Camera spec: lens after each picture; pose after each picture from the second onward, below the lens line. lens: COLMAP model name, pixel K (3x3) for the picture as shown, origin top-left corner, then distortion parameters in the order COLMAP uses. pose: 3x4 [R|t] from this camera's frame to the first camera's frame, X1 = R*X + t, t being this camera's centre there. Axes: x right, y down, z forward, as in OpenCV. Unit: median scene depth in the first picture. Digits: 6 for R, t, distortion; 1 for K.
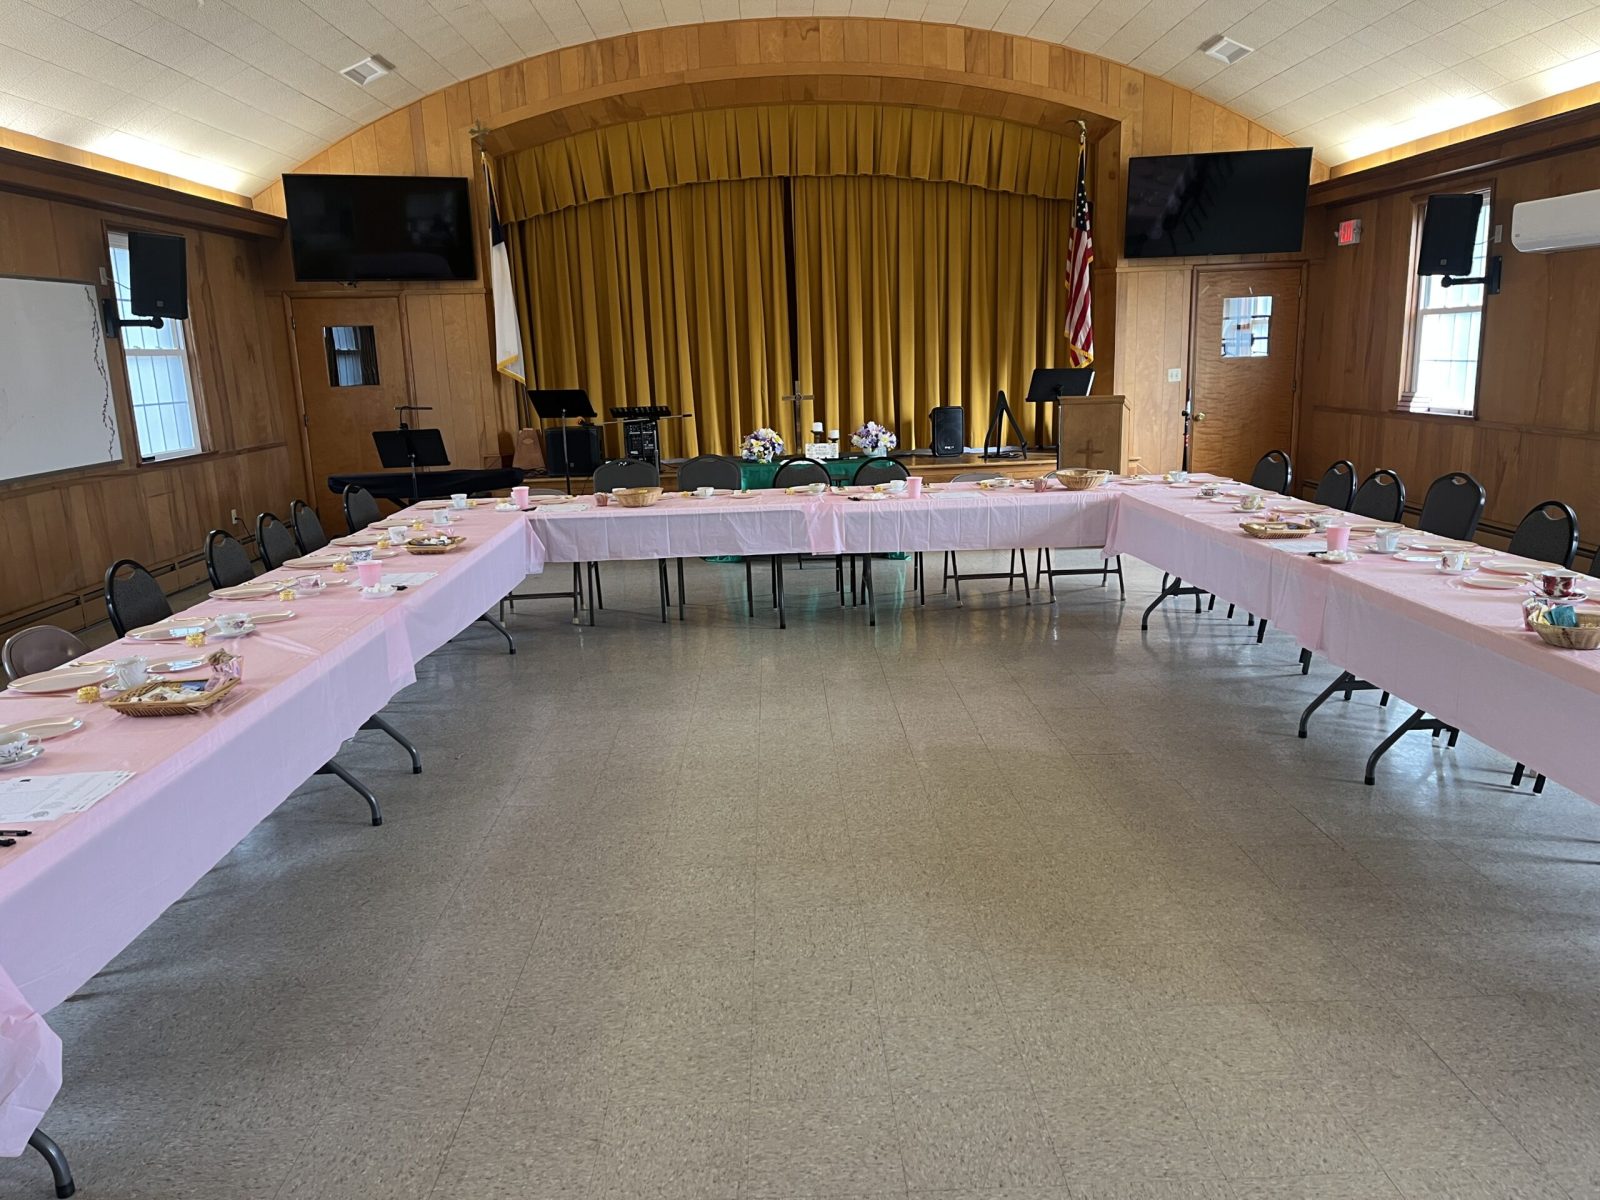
lens RADIAL K [[1239.7, 0, 789.0], [0, 1239.7, 601.6], [0, 0, 1]] dist [0.055081, -0.020821]
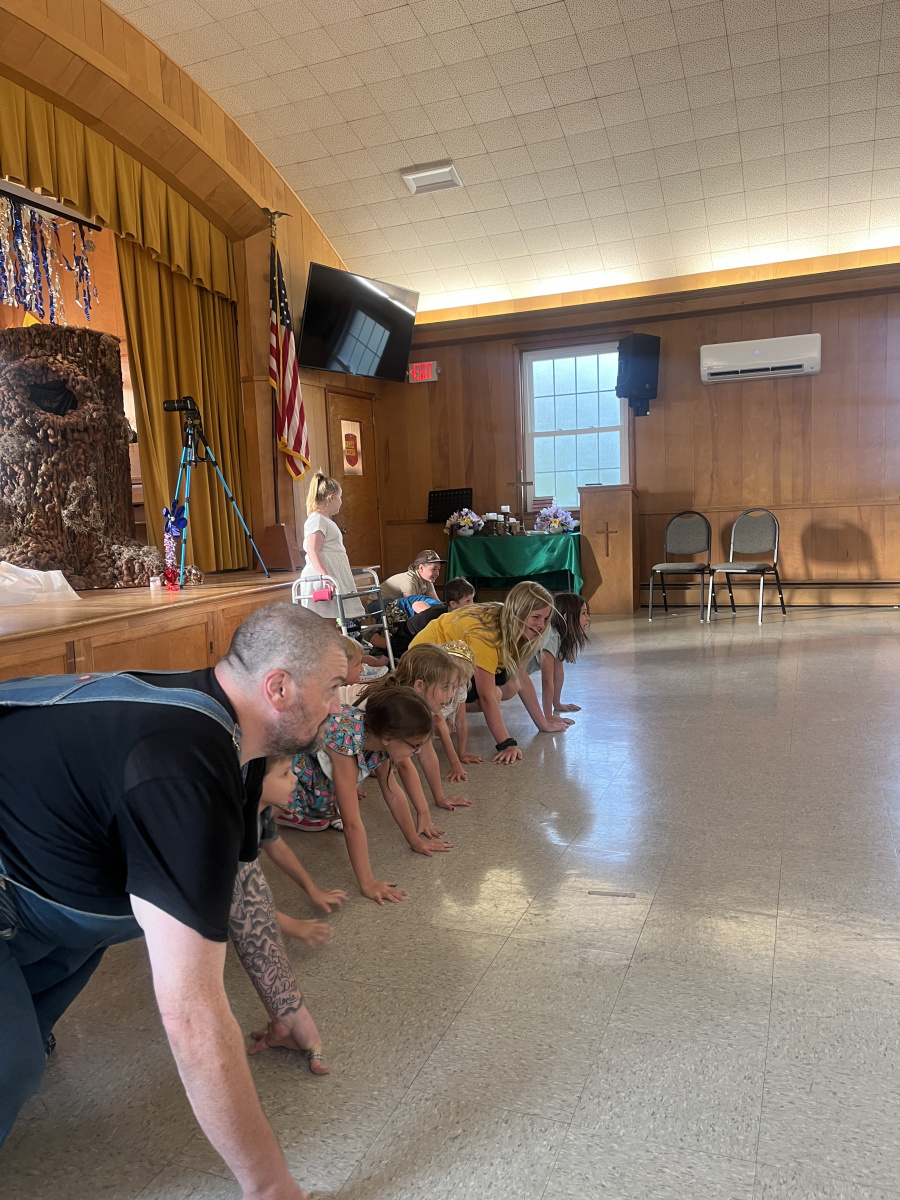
lens RADIAL K [[929.8, 0, 423.9], [0, 929.8, 591.3], [0, 0, 1]] dist [0.055081, -0.020821]
pose [[0.389331, -0.076352, 0.917928, -0.369039], [0.218269, 0.975822, -0.011410, -0.080954], [-0.894863, 0.204797, 0.396583, 0.683928]]
